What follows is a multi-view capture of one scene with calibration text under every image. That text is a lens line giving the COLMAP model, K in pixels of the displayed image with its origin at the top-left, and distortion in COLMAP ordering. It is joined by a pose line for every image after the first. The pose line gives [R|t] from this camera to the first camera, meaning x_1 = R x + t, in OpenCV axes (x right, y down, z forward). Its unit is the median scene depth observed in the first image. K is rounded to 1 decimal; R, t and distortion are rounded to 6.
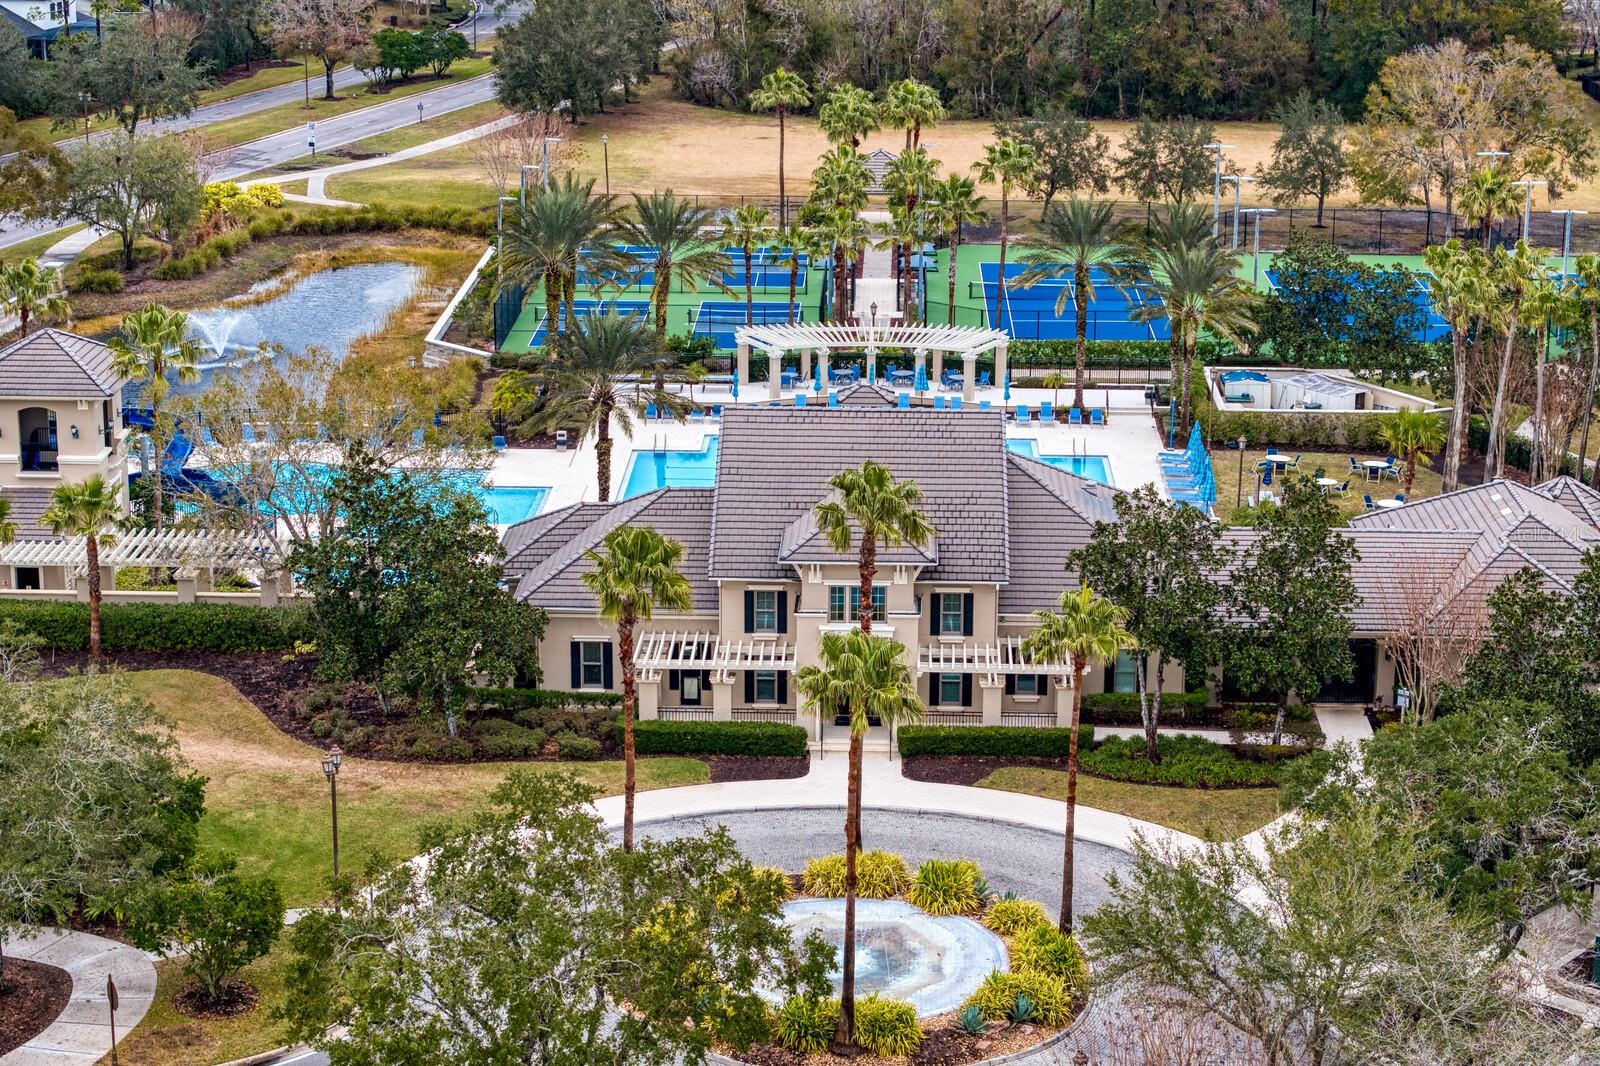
lens RADIAL K [[3121.8, 0, 795.2], [0, 3121.8, 533.9], [0, 0, 1]] dist [-0.063502, 0.127053]
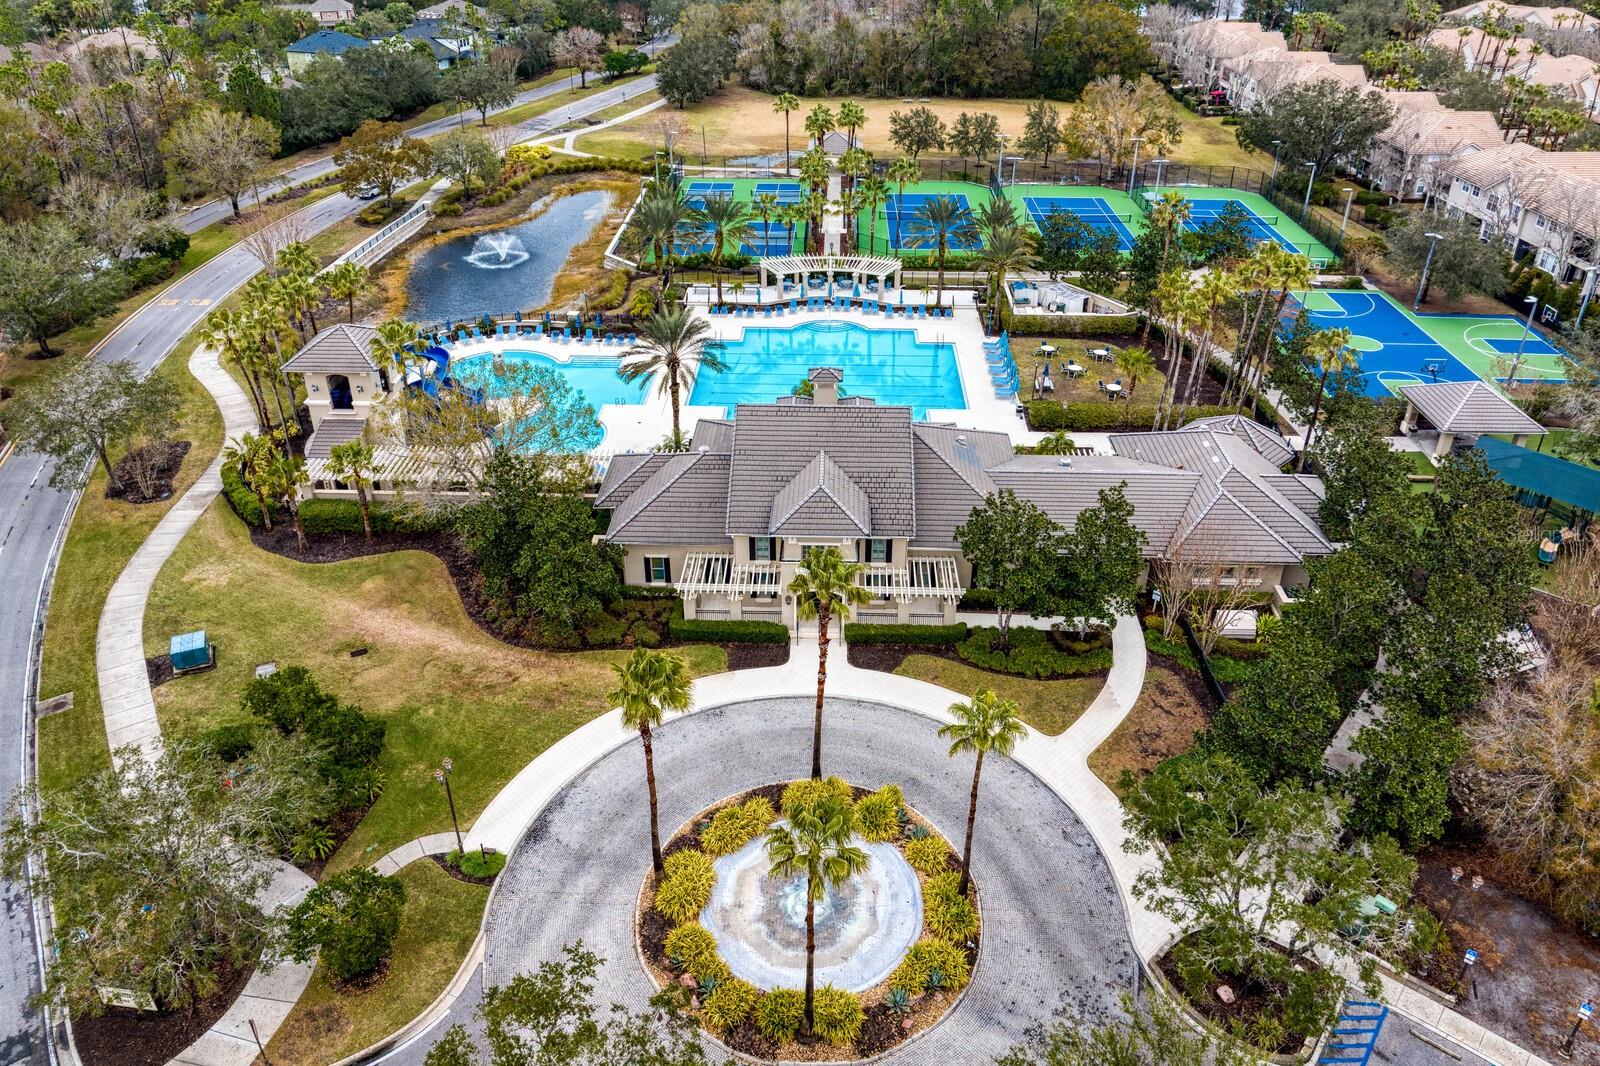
lens RADIAL K [[1107.6, 0, 810.2], [0, 1107.6, 476.2], [0, 0, 1]] dist [-0.026504, -0.001406]
pose [[0.999983, -0.003919, 0.004322, 0.008565], [0.002781, 0.971444, 0.237251, -0.098840], [-0.005128, -0.237235, 0.971439, 0.310811]]
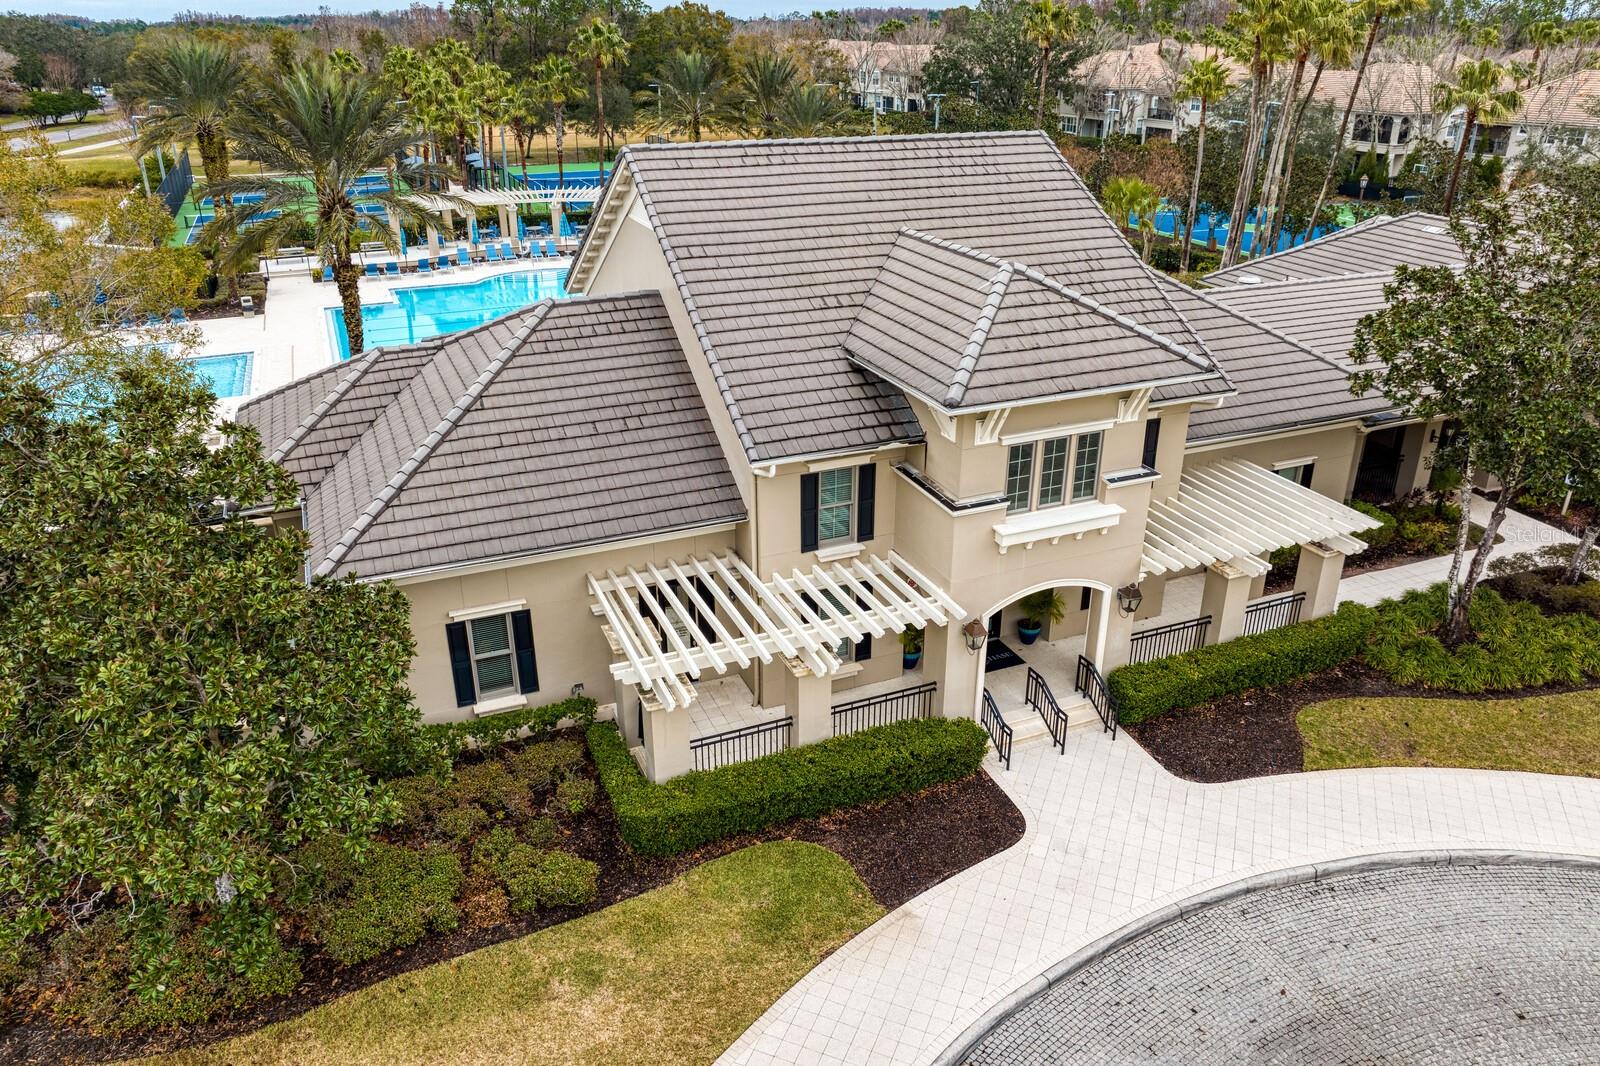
lens RADIAL K [[1123.6, 0, 803.5], [0, 1123.6, 520.8], [0, 0, 1]] dist [-0.029378, -0.000574]
pose [[0.905732, -0.174142, 0.386424, -0.059706], [0.114380, 0.978297, 0.172778, -0.004135], [-0.408125, -0.112291, 0.905994, 0.564537]]
